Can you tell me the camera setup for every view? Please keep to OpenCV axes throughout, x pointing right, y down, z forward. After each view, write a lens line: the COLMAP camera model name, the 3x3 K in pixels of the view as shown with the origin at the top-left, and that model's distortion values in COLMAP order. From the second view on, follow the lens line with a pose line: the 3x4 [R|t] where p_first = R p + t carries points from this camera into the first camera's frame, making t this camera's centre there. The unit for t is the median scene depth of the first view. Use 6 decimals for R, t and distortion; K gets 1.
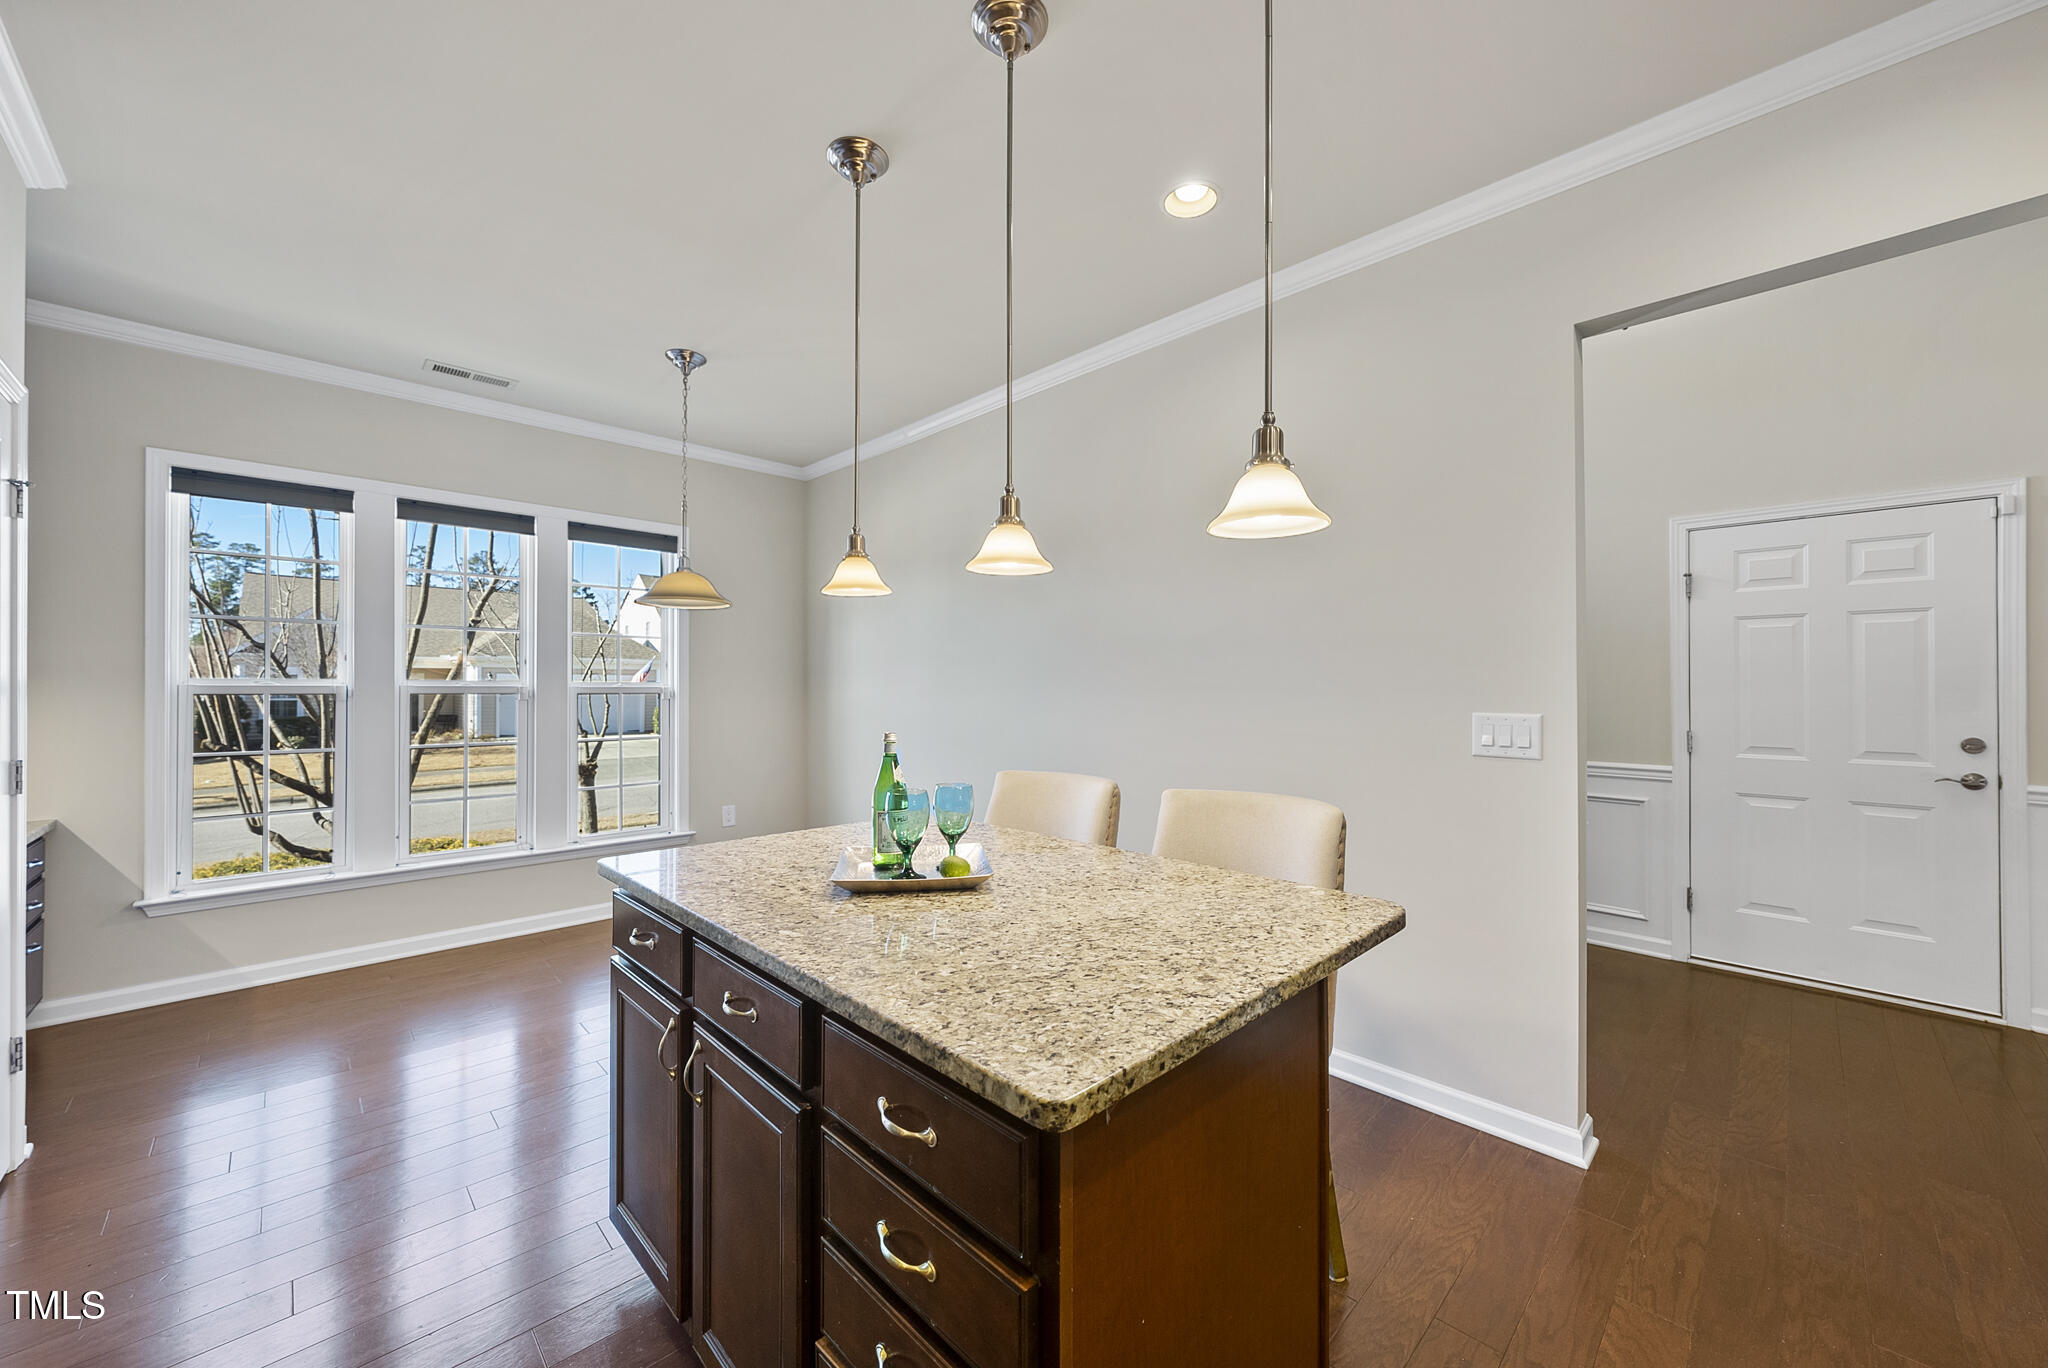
lens RADIAL K [[761.2, 0, 1019.3], [0, 761.2, 693.0], [0, 0, 1]] dist [-0.004687, 0.000354]
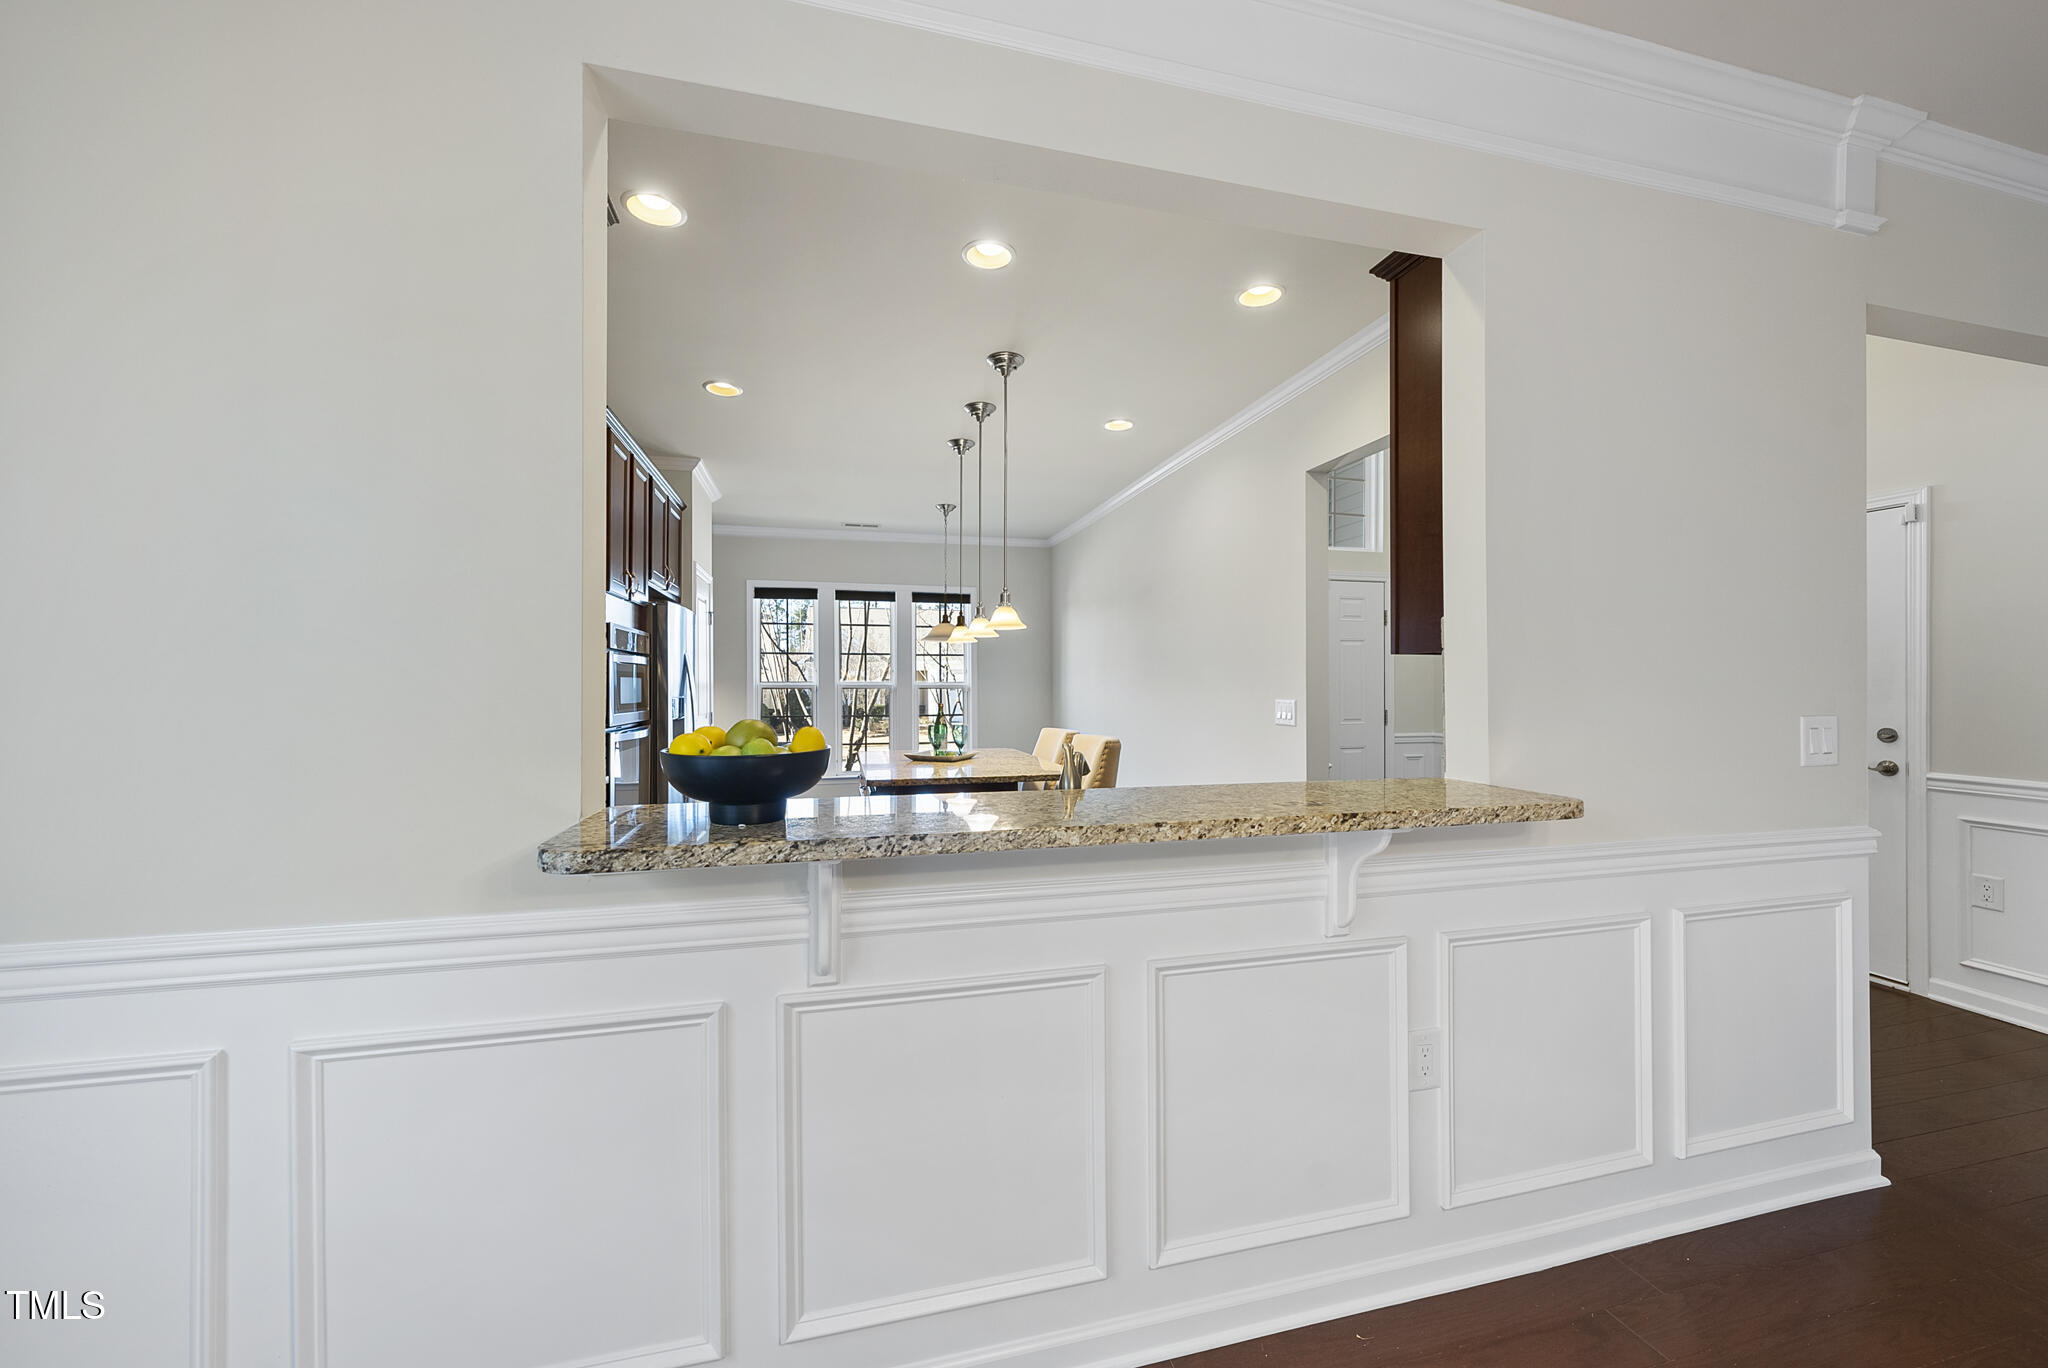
lens RADIAL K [[761.2, 0, 1032.6], [0, 761.2, 685.8], [0, 0, 1]] dist [-0.004687, 0.000354]
pose [[0.866456, -0.001621, -0.499251, 0.744263], [0.000866, 0.999998, -0.001743, -0.000708], [0.499253, 0.001078, 0.866456, -0.560958]]
